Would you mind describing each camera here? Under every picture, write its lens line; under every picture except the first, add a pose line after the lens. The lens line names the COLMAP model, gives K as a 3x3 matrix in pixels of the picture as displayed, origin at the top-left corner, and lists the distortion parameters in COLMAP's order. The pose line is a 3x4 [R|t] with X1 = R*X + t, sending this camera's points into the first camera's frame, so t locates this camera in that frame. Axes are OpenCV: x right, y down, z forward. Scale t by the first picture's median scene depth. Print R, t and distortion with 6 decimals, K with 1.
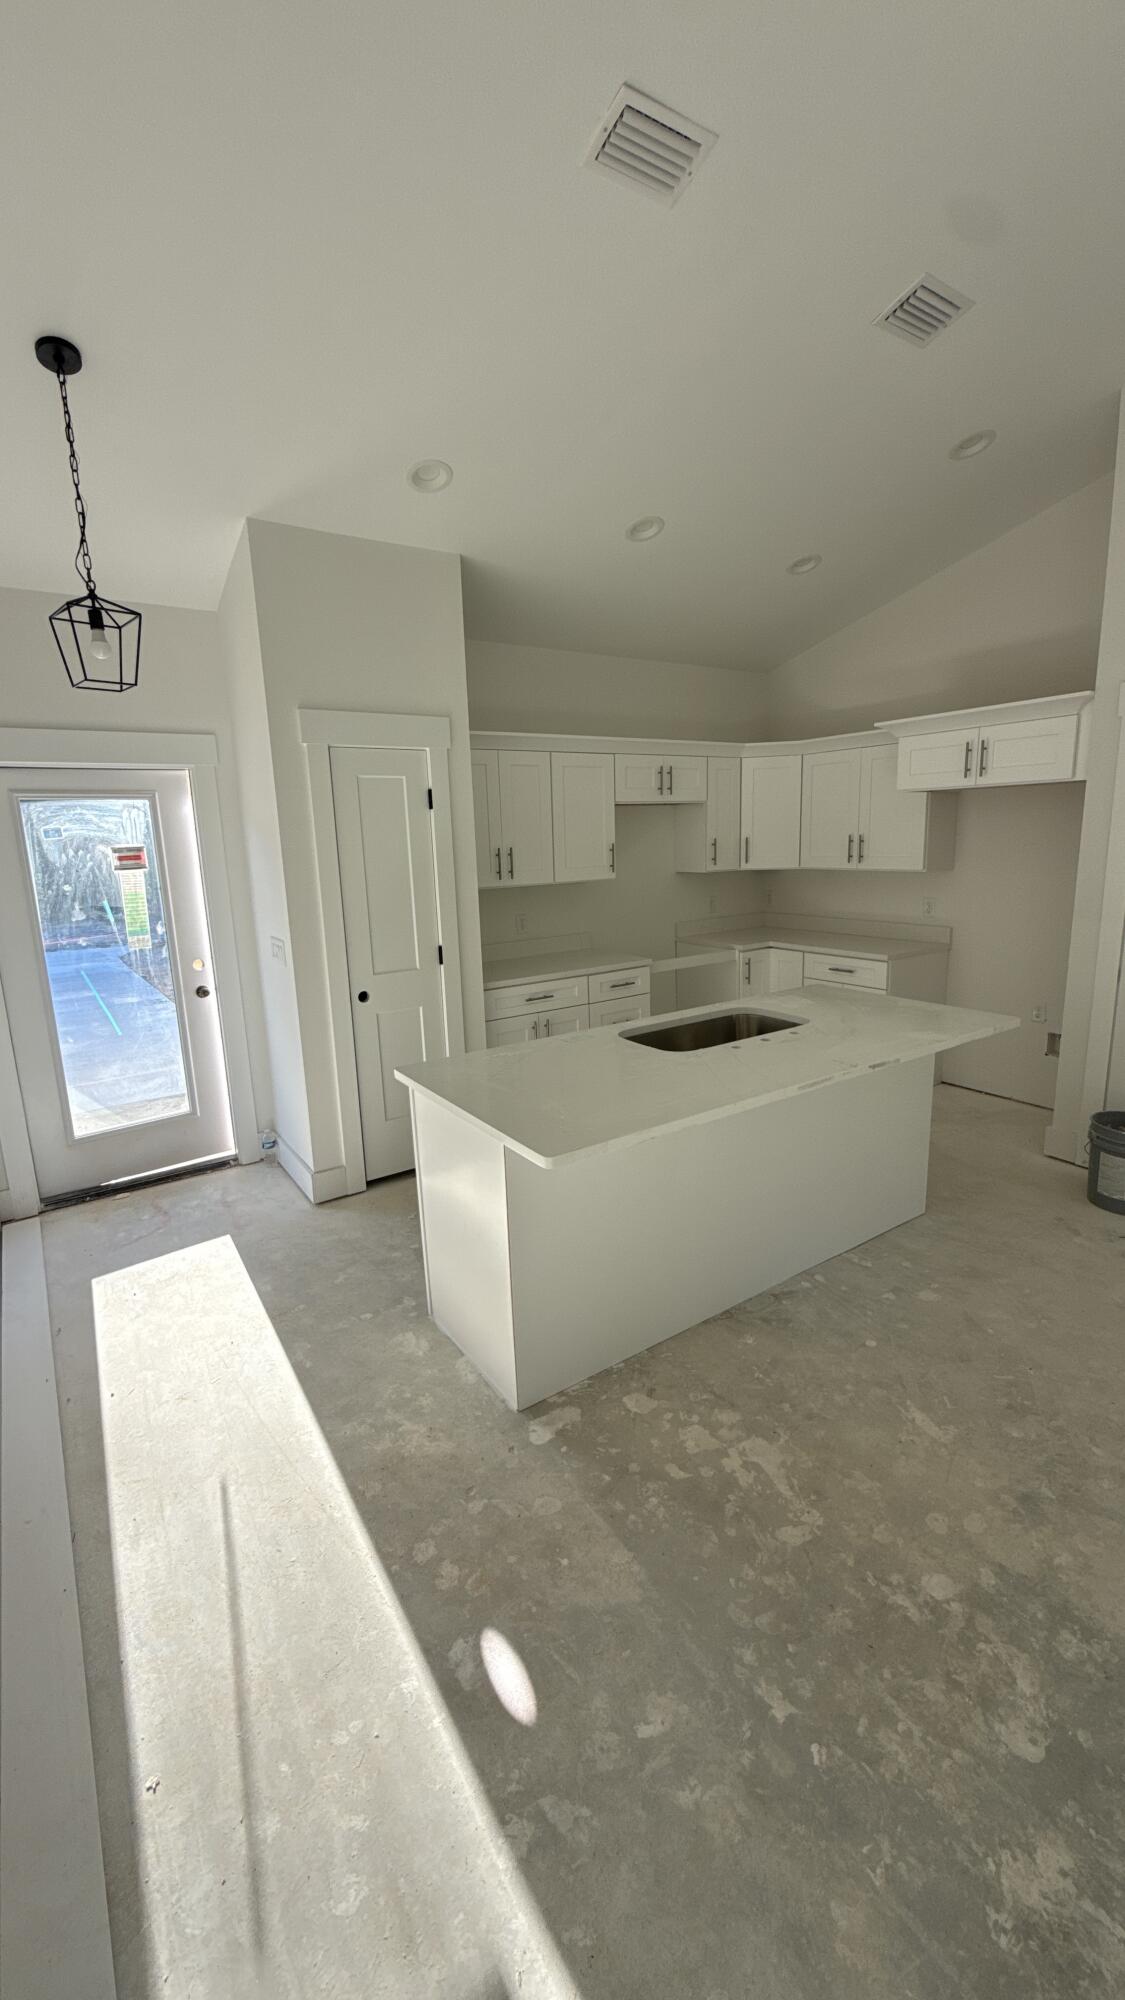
lens RADIAL K [[804.7, 0, 558.8], [0, 804.7, 998.2], [0, 0, 1]] dist [-0.000859, -0.000105]
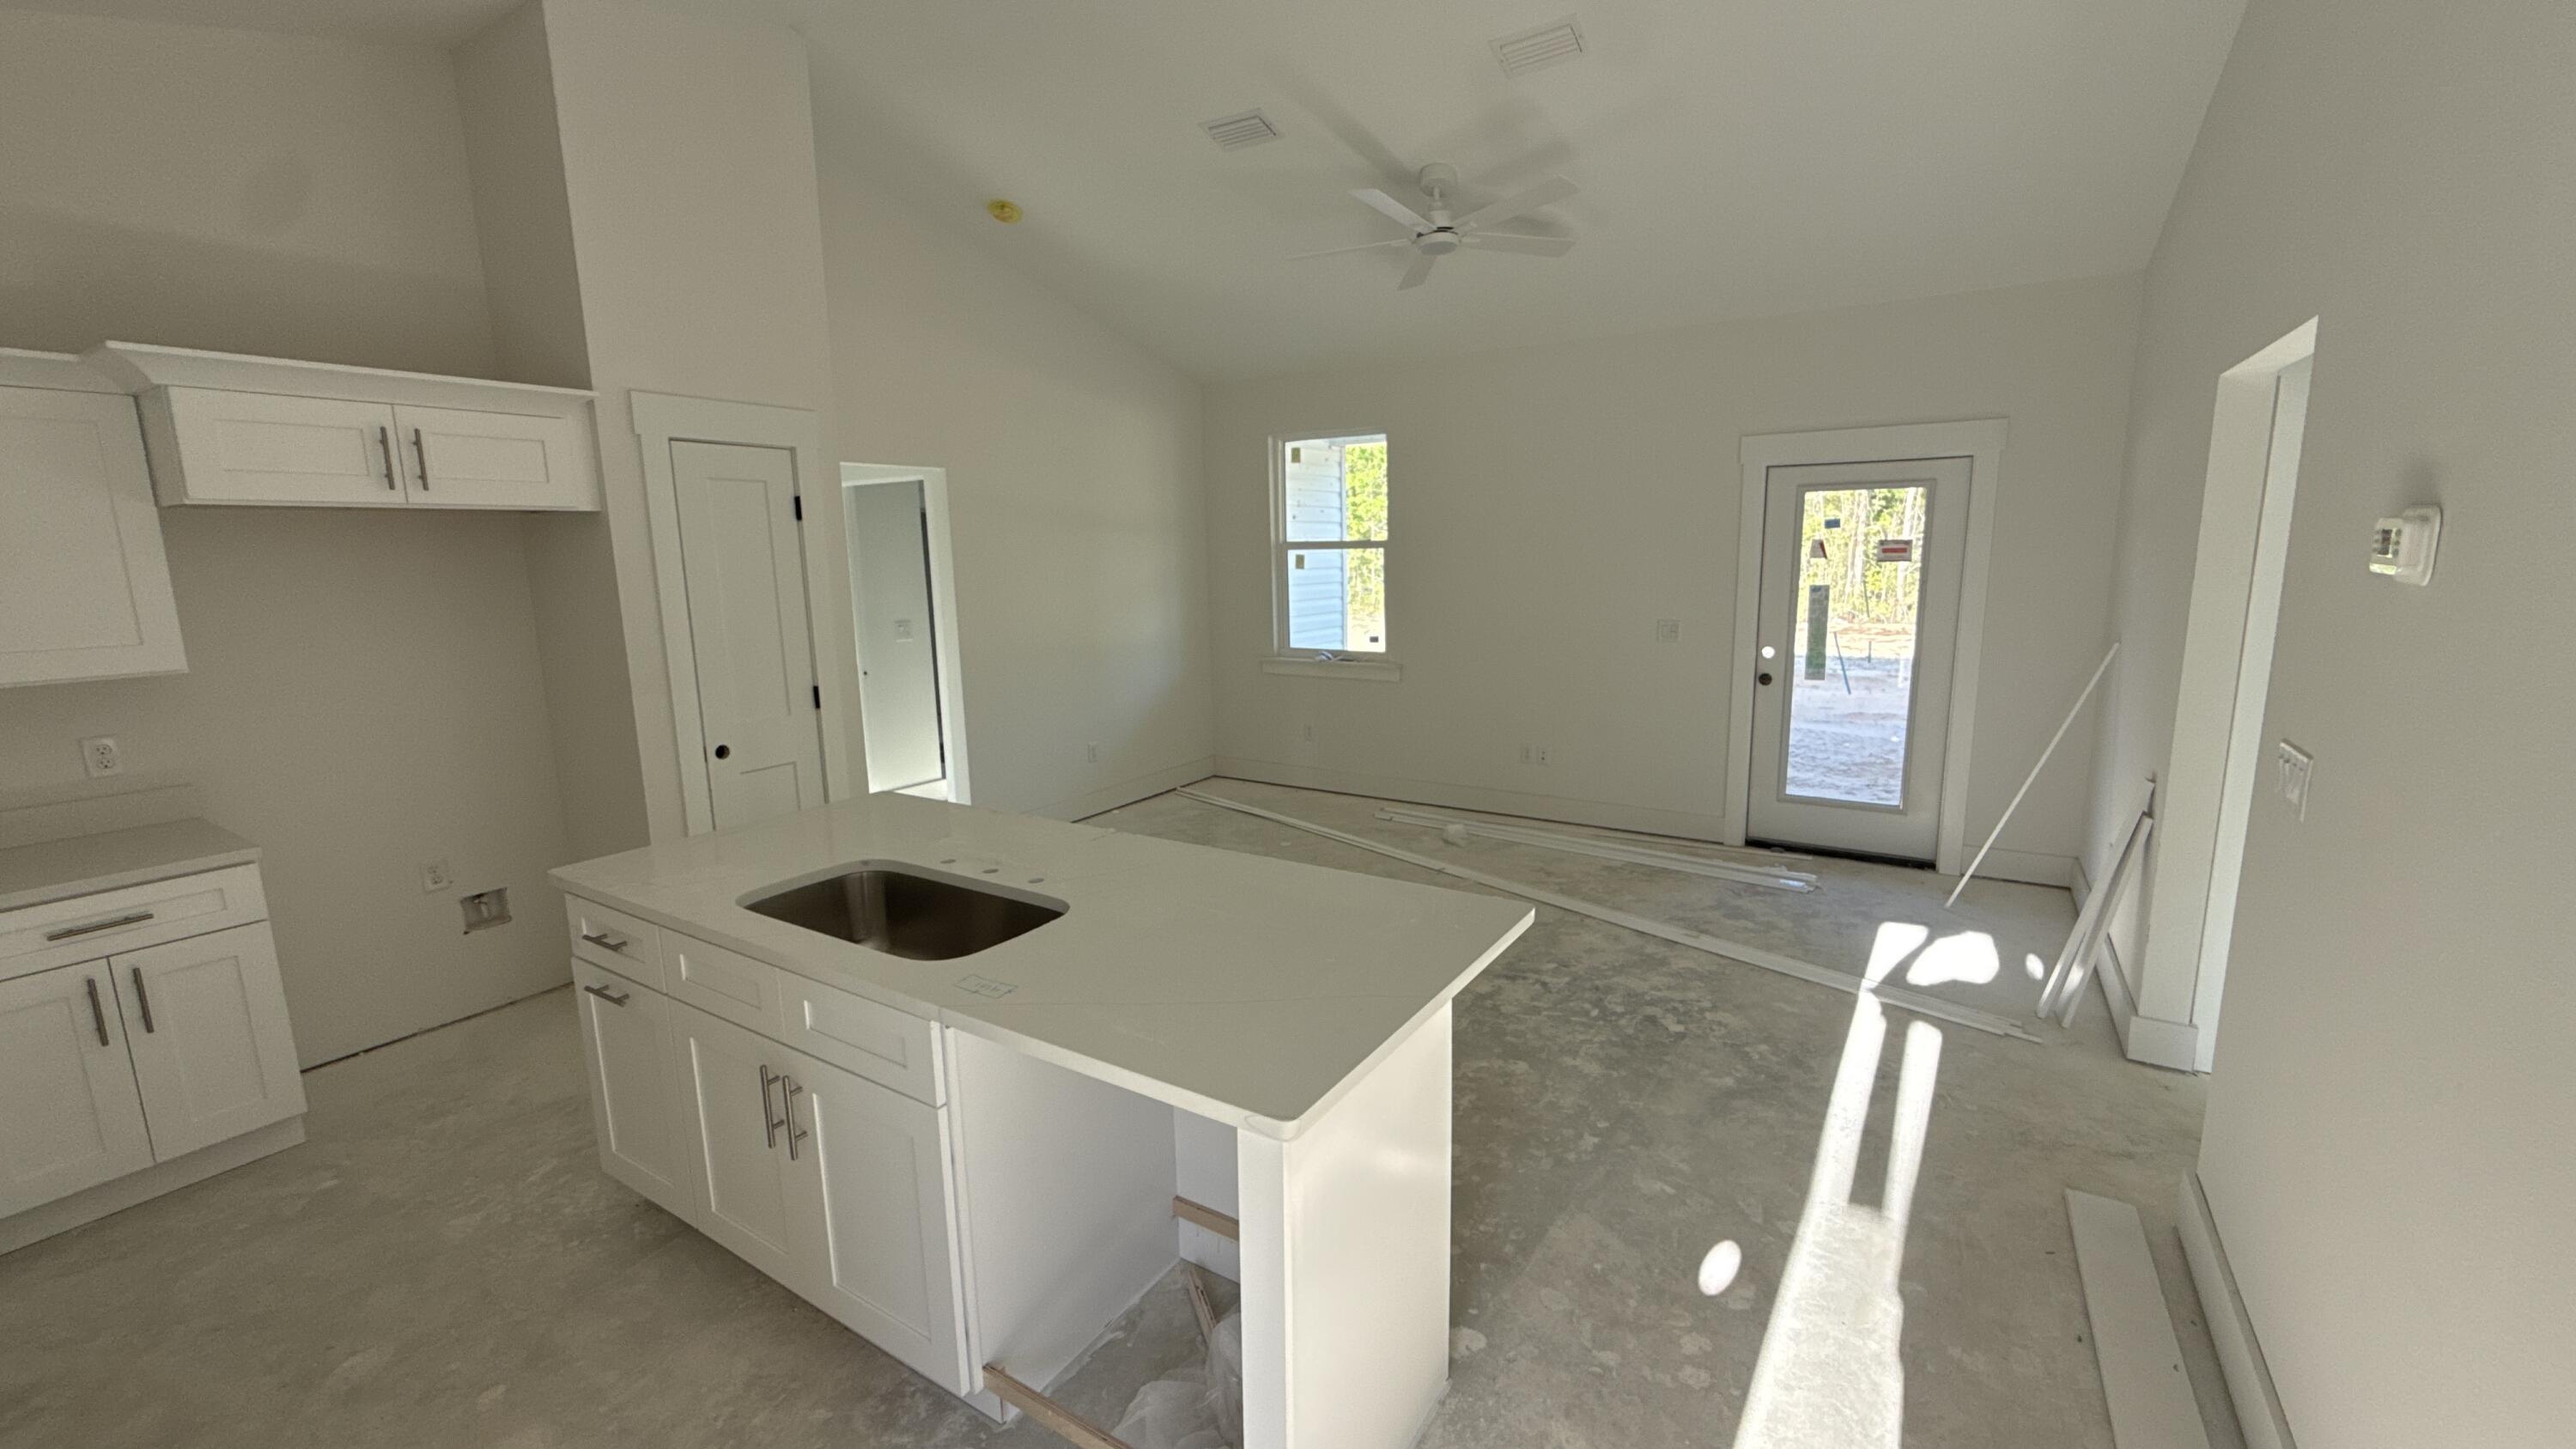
lens RADIAL K [[1036.7, 0, 1283.6], [0, 1036.7, 727.9], [0, 0, 1]] dist [-0.000859, -0.000105]
pose [[-0.411723, -0.113471, 0.904217, -0.893439], [0.215347, 0.952003, 0.217522, -0.287679], [-0.885500, 0.284279, -0.367526, 1.587061]]
